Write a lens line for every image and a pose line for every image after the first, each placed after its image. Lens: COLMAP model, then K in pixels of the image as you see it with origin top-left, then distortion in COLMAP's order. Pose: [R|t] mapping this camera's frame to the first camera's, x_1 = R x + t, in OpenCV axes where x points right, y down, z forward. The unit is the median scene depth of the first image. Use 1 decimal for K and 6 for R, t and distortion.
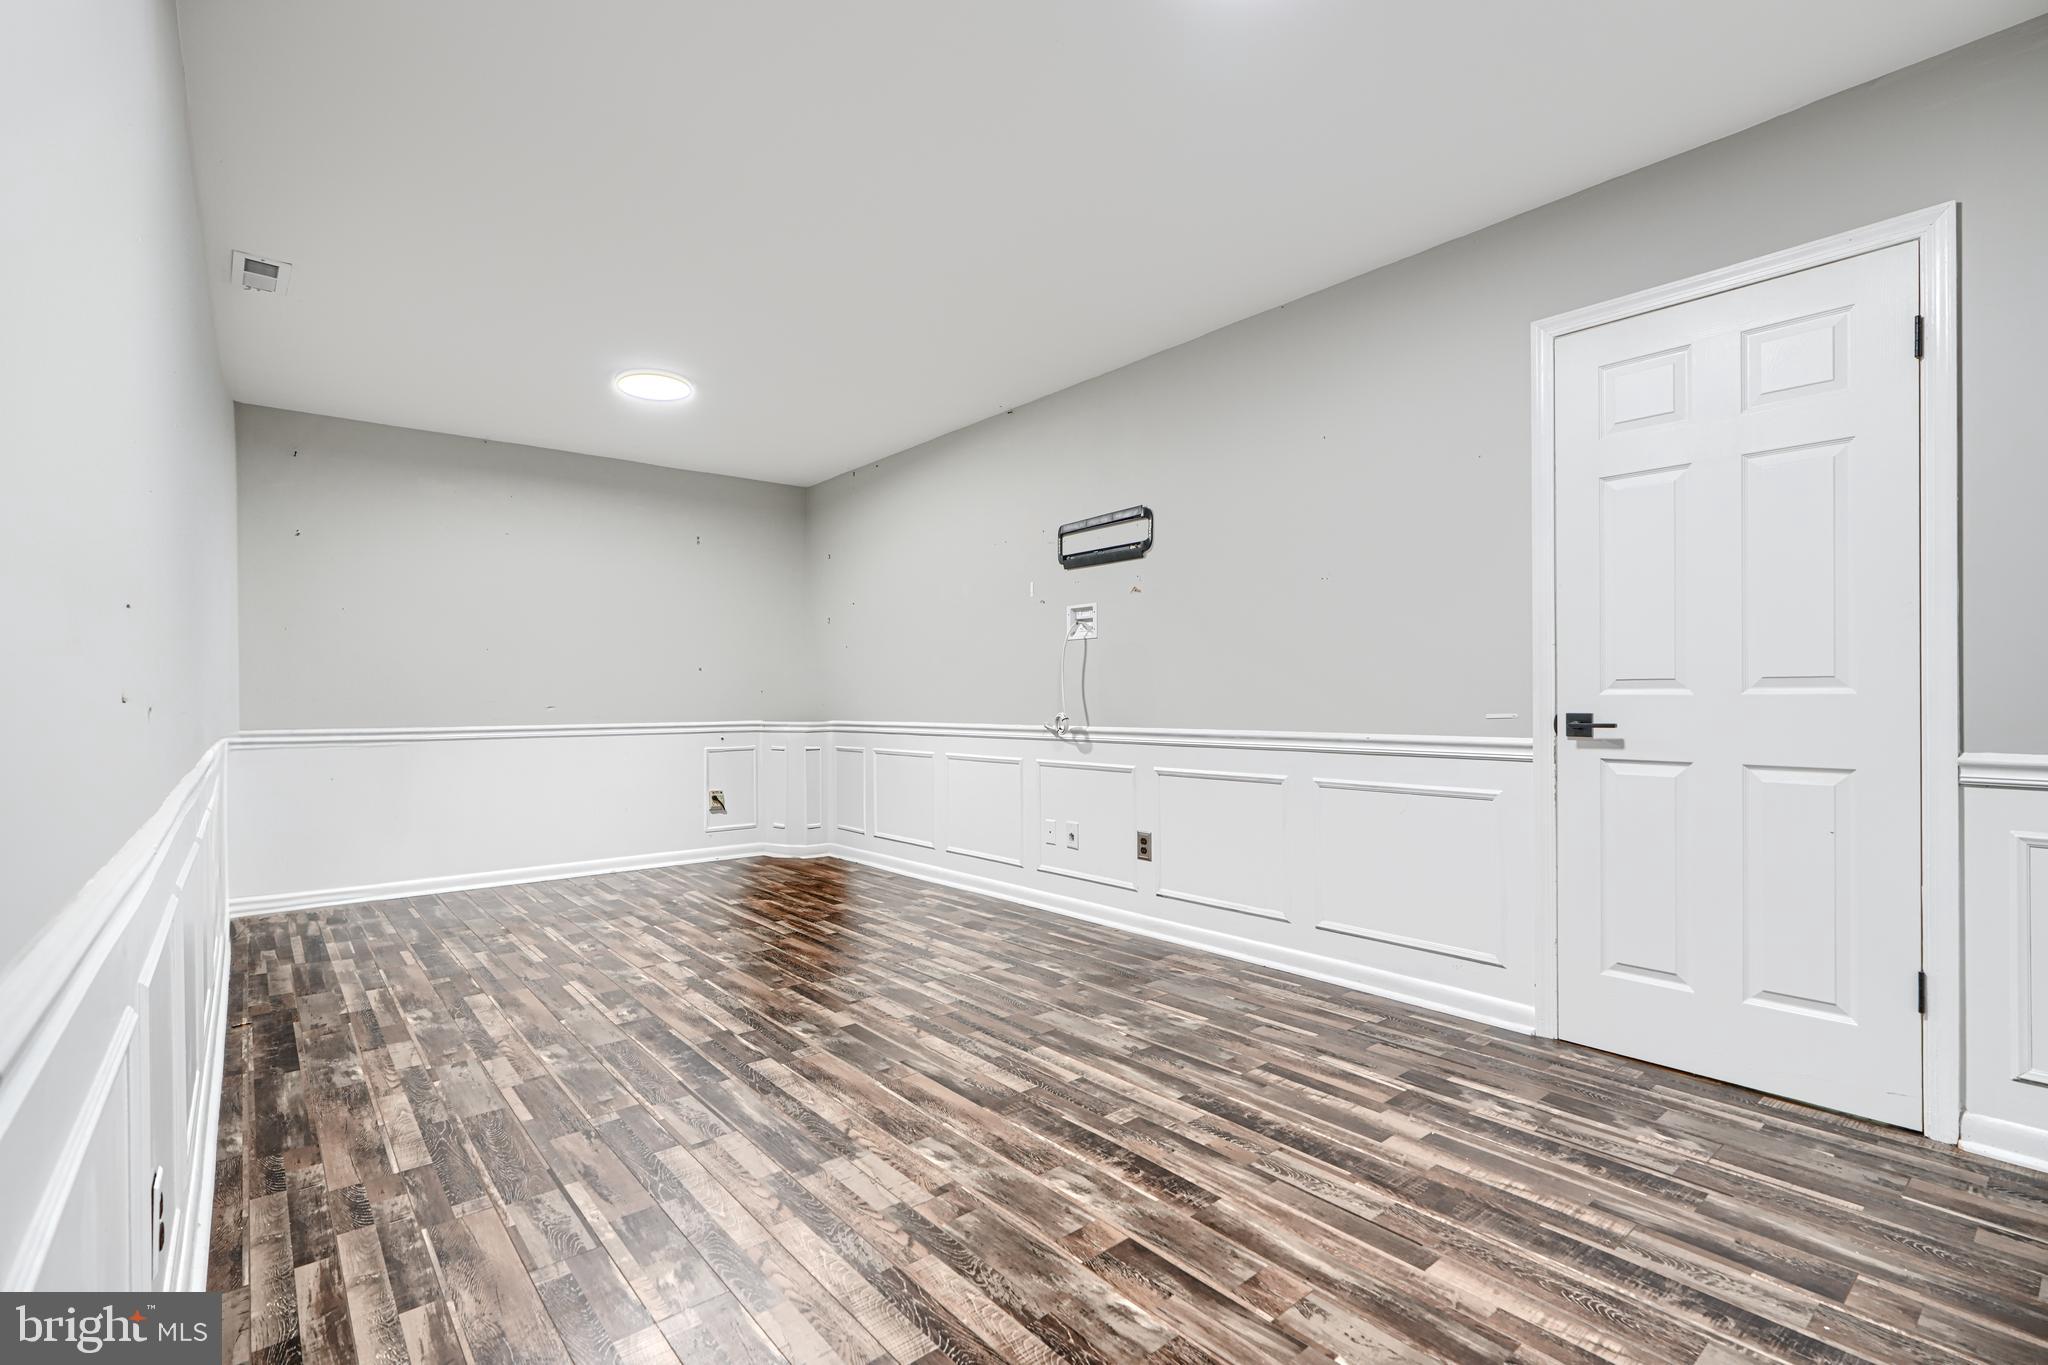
lens RADIAL K [[931.1, 0, 1018.2], [0, 931.1, 705.8], [0, 0, 1]] dist [0.000285, -0.000425]
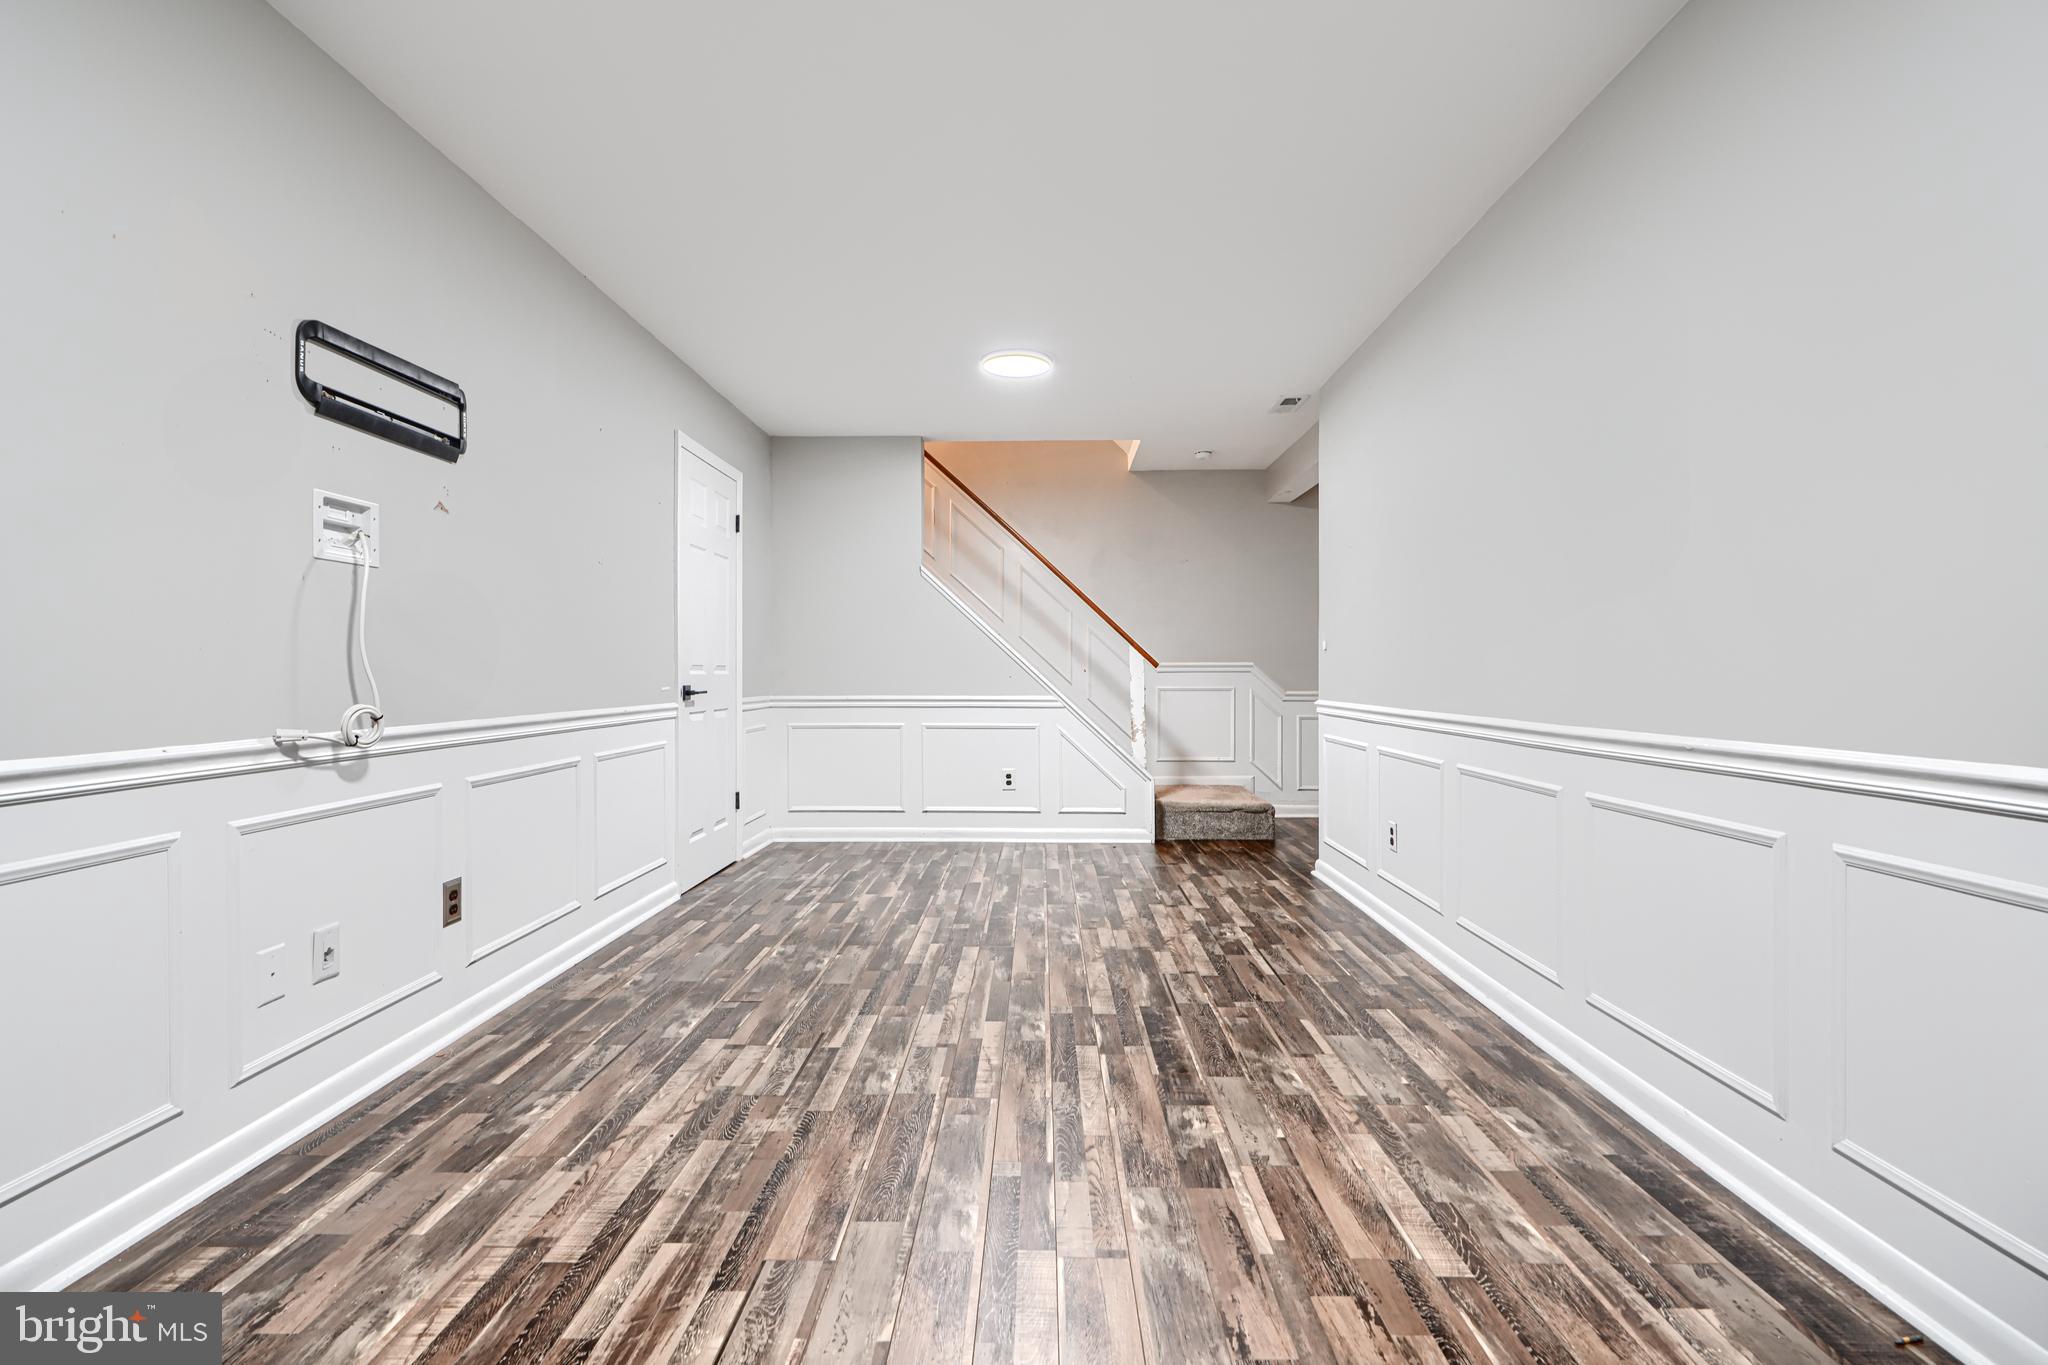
lens RADIAL K [[931.1, 0, 1018.2], [0, 931.1, 705.8], [0, 0, 1]] dist [0.000285, -0.000425]
pose [[-0.755580, -0.013640, 0.654914, -0.774726], [0.013842, 0.999227, 0.036781, -0.008246], [-0.654910, 0.036856, -0.754808, 1.605202]]
